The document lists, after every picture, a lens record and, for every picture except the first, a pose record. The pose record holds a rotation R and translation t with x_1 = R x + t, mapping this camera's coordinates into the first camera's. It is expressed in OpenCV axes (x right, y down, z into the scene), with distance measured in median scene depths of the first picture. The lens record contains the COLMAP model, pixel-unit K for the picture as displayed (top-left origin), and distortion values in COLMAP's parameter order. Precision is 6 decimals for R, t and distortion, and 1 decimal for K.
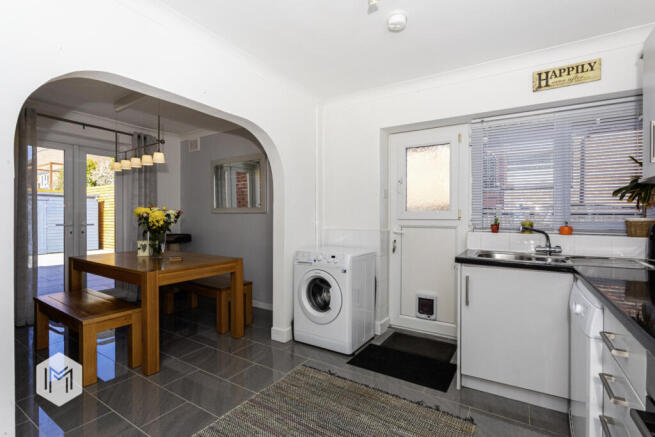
lens RADIAL K [[334.3, 0, 332.8], [0, 334.3, 219.6], [0, 0, 1]] dist [-0.004533, 0.001521]
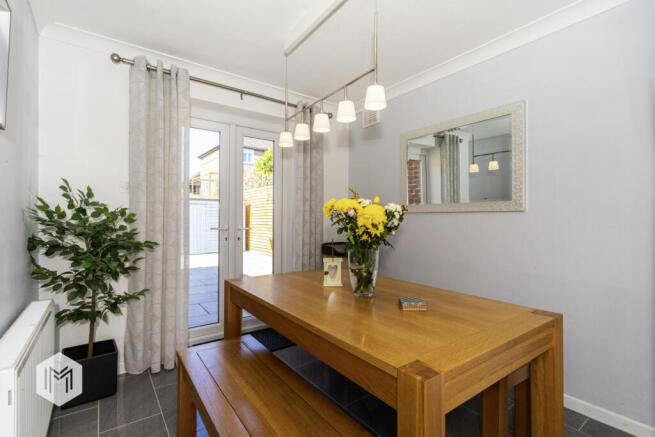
lens RADIAL K [[303.0, 0, 322.6], [0, 303.0, 215.7], [0, 0, 1]] dist [-0.002603, 0.000018]
pose [[0.939718, -0.006701, -0.341885, -0.352127], [-0.000274, 0.999793, -0.020349, -0.000231], [0.341950, 0.019216, 0.939522, 0.439305]]
